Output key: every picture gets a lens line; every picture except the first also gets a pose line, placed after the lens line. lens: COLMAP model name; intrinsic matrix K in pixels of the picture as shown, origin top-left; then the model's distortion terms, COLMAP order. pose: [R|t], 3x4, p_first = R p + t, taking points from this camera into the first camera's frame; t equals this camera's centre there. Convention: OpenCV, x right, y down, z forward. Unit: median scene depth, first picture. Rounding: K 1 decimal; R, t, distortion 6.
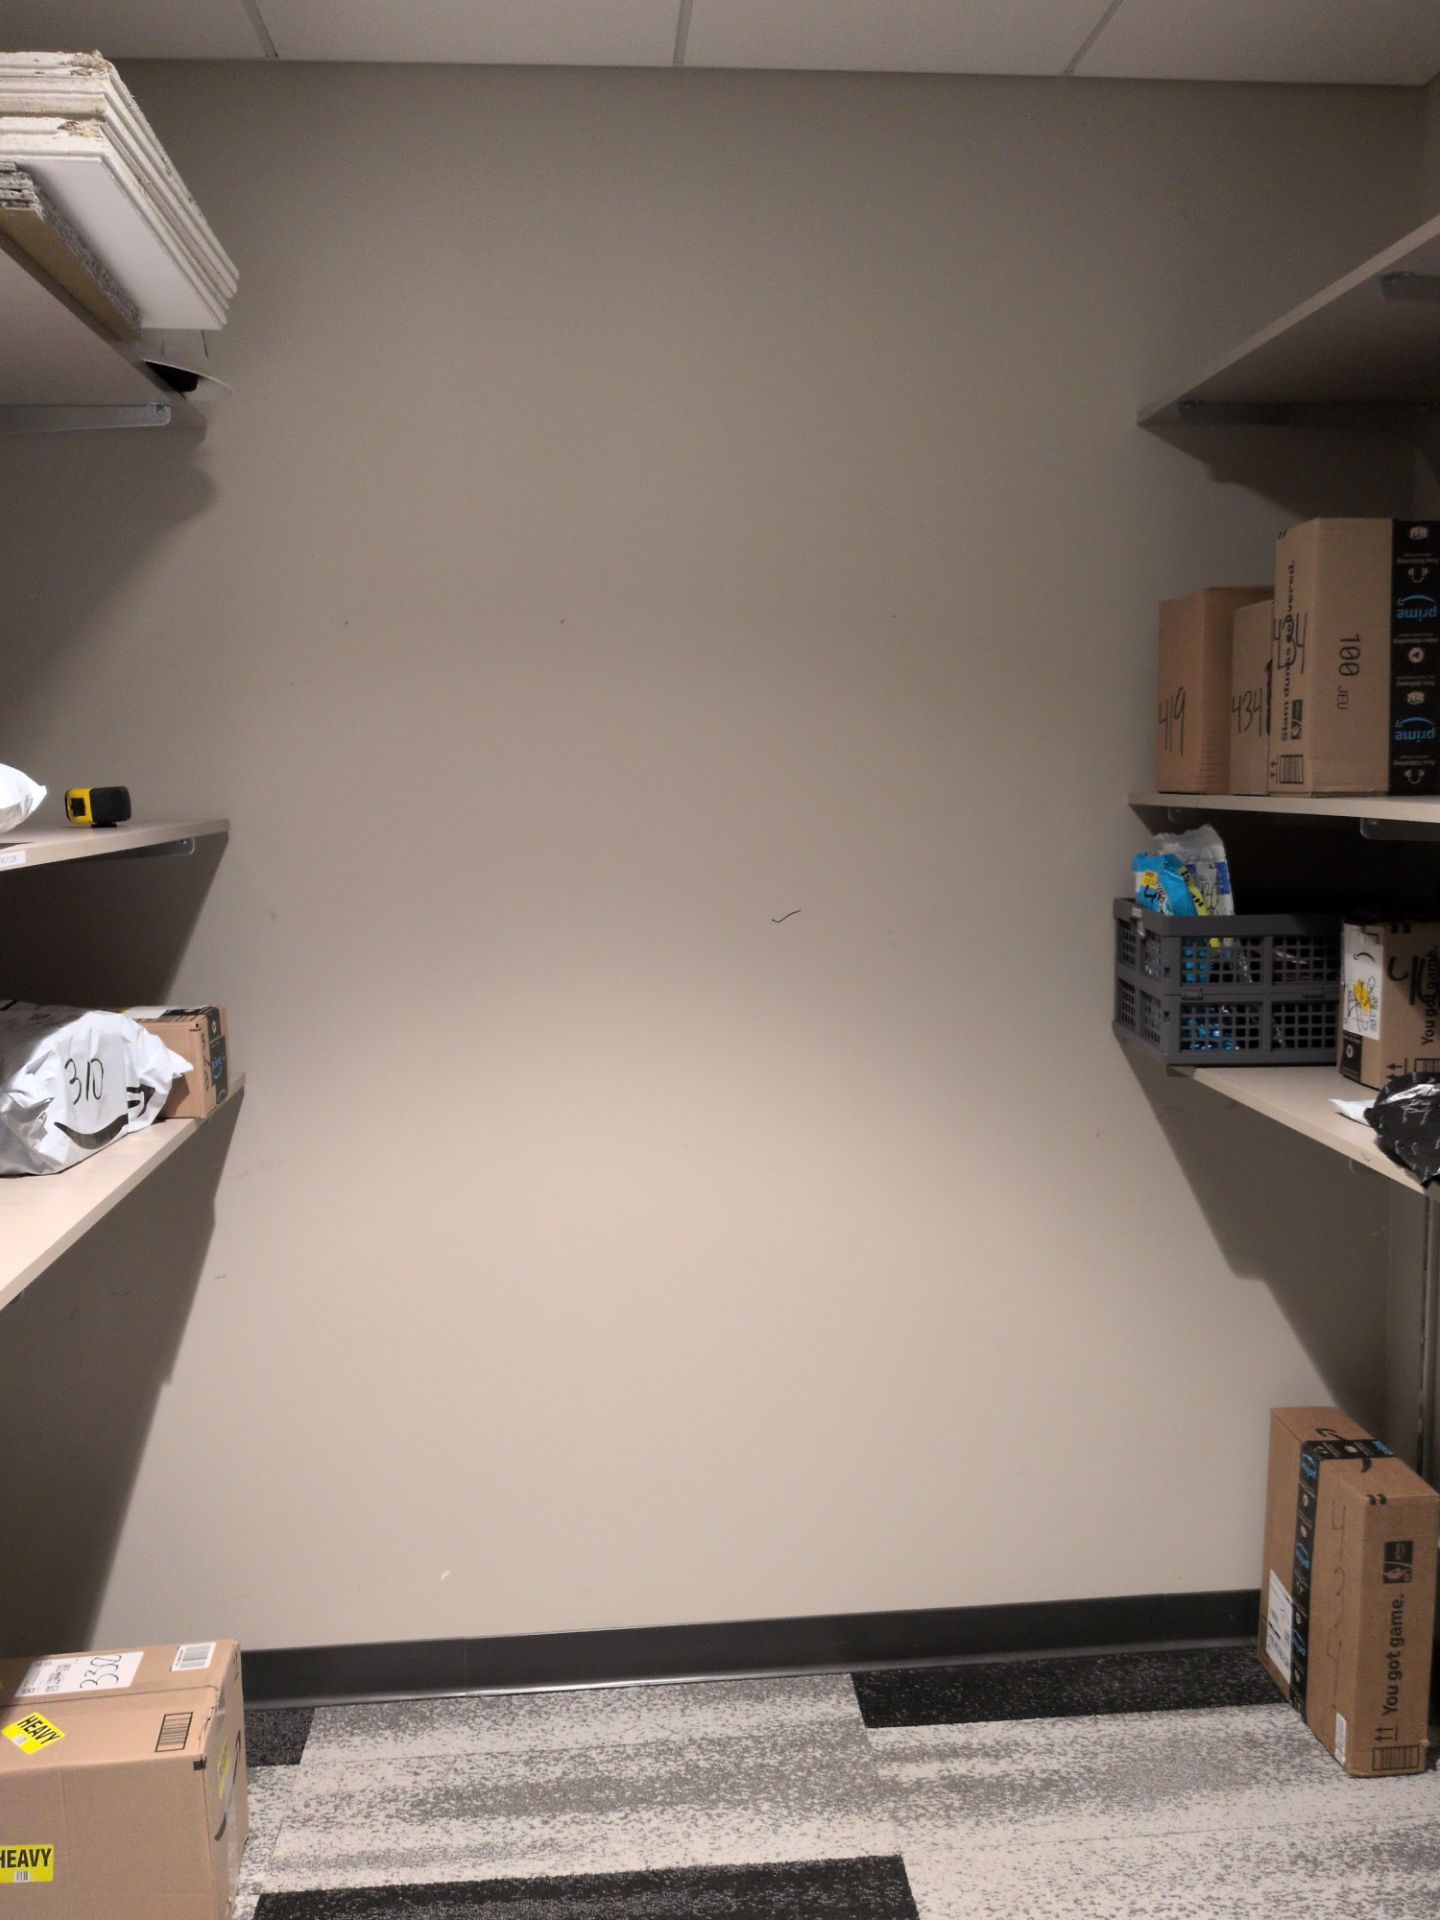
lens RADIAL K [[1642.5, 0, 719.6], [0, 1642.5, 969.3], [0, 0, 1]] dist [0.068013, -0.099311]
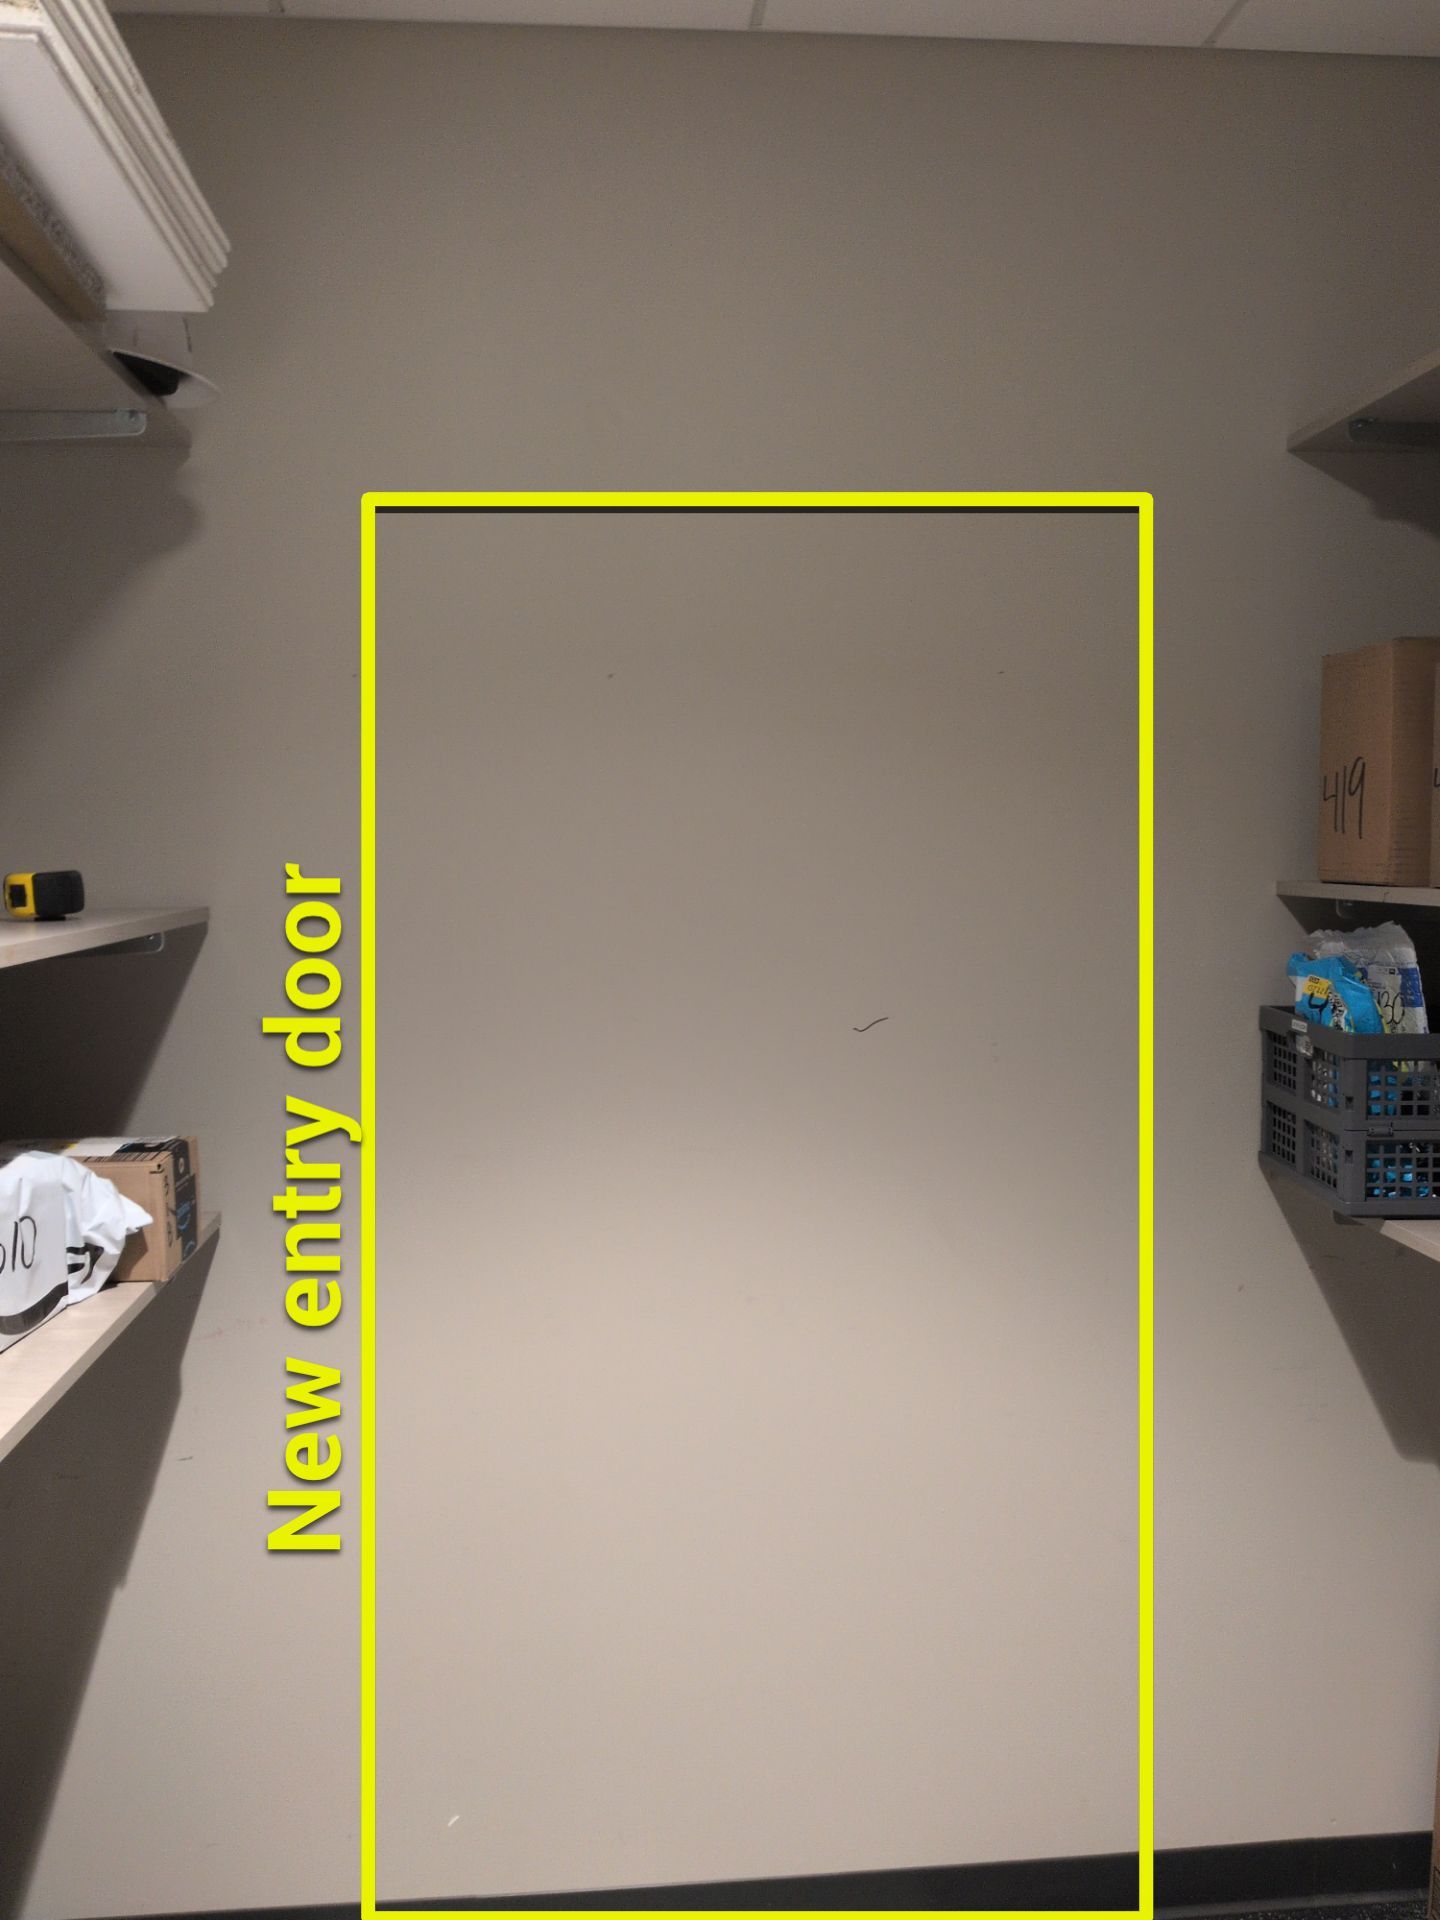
lens RADIAL K [[1642.5, 0, 722.8], [0, 1642.5, 957.4], [0, 0, 1]] dist [0.068013, -0.099311]
pose [[0.999976, 0.006154, 0.003191, -0.042104], [-0.005990, 0.998767, -0.049277, -0.027551], [-0.003490, 0.049257, 0.998780, 0.176553]]
